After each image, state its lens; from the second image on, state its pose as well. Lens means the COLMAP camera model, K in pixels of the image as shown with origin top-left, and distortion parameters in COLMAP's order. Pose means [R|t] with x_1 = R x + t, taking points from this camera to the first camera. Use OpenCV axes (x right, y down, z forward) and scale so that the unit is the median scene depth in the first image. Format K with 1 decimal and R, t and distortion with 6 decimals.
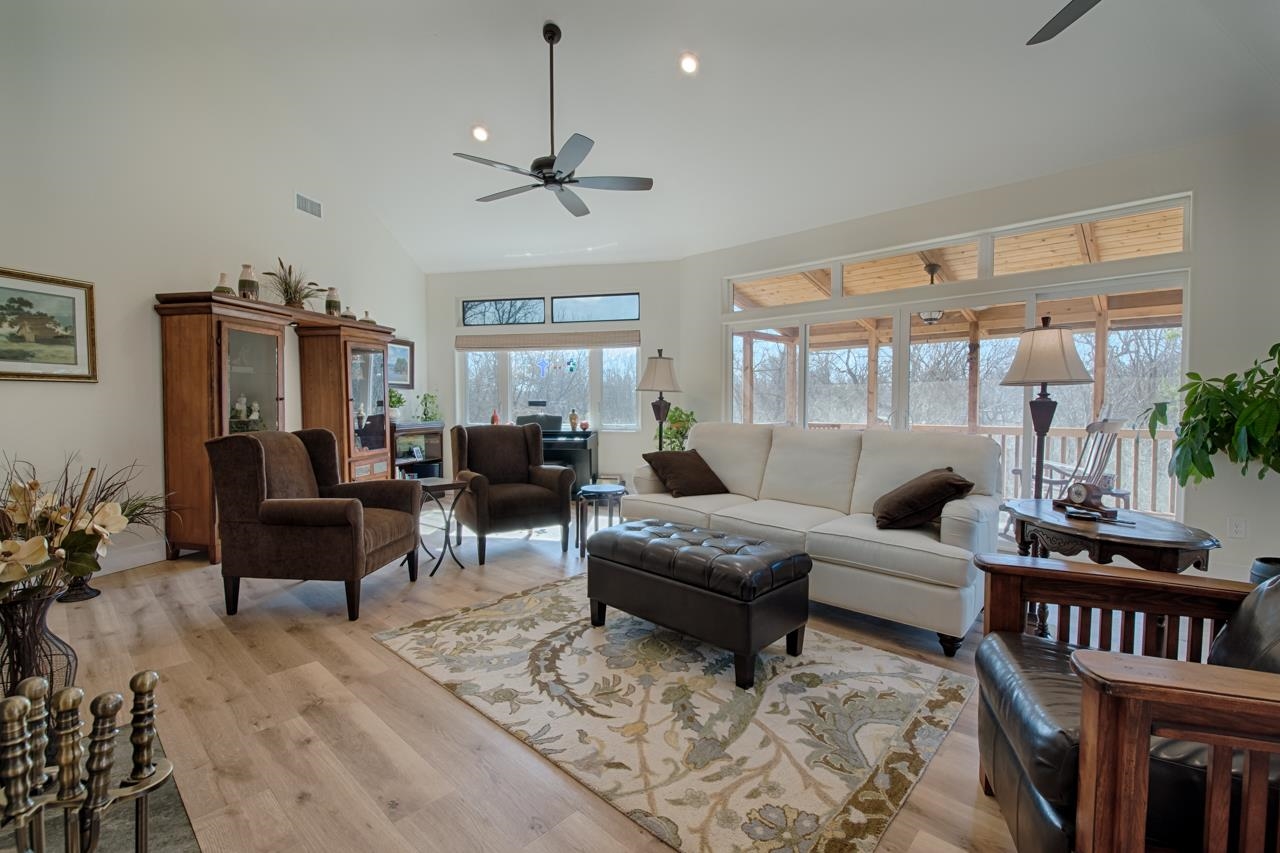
lens RADIAL K [[568.8, 0, 640.0], [0, 568.8, 426.5], [0, 0, 1]] dist [-0.000087, -0.000083]
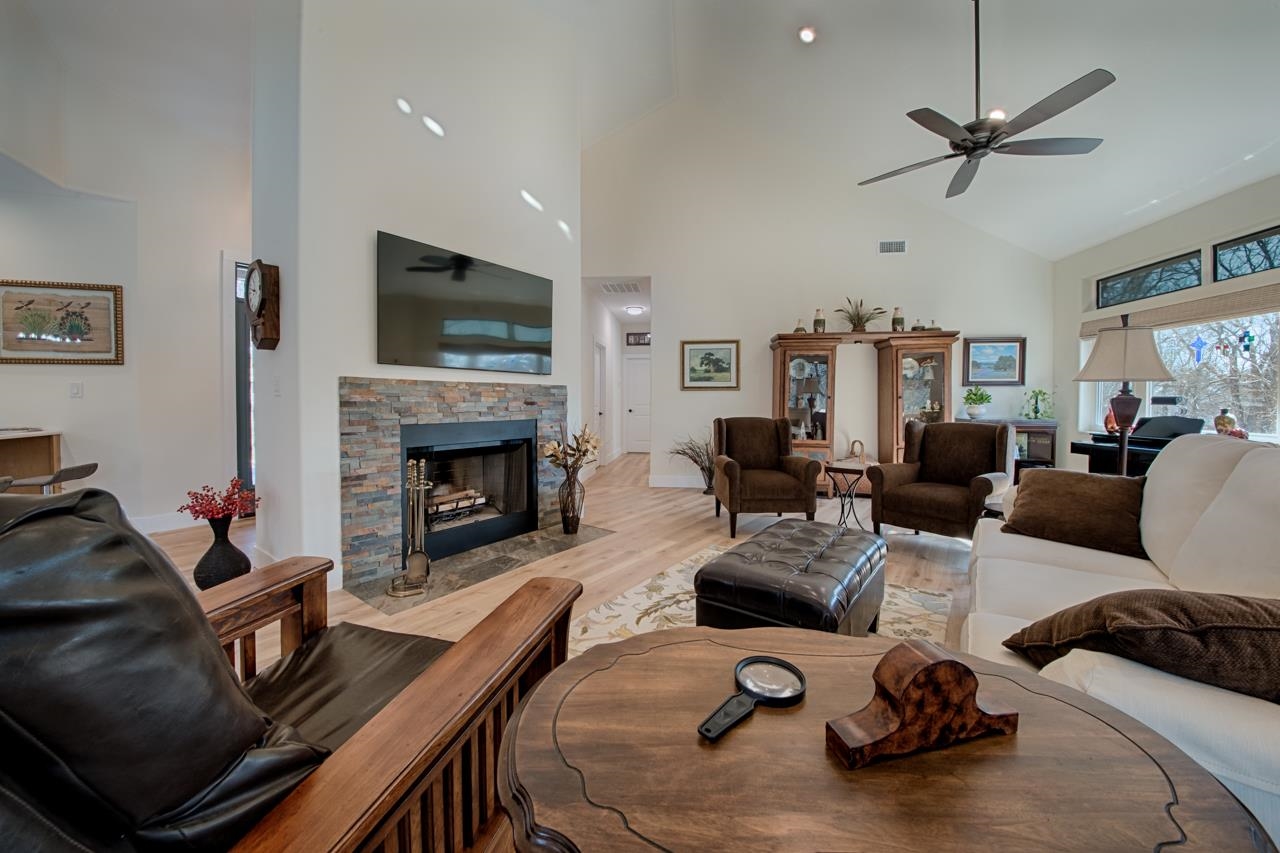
lens RADIAL K [[460.3, 0, 640.0], [0, 460.3, 426.5], [0, 0, 1]] dist [-0.020925, 0.000010]
pose [[0.109333, 0.054074, -0.992533, 0.432319], [-0.038232, 0.998009, 0.050161, -0.013156], [0.993270, 0.032462, 0.111183, 0.357180]]
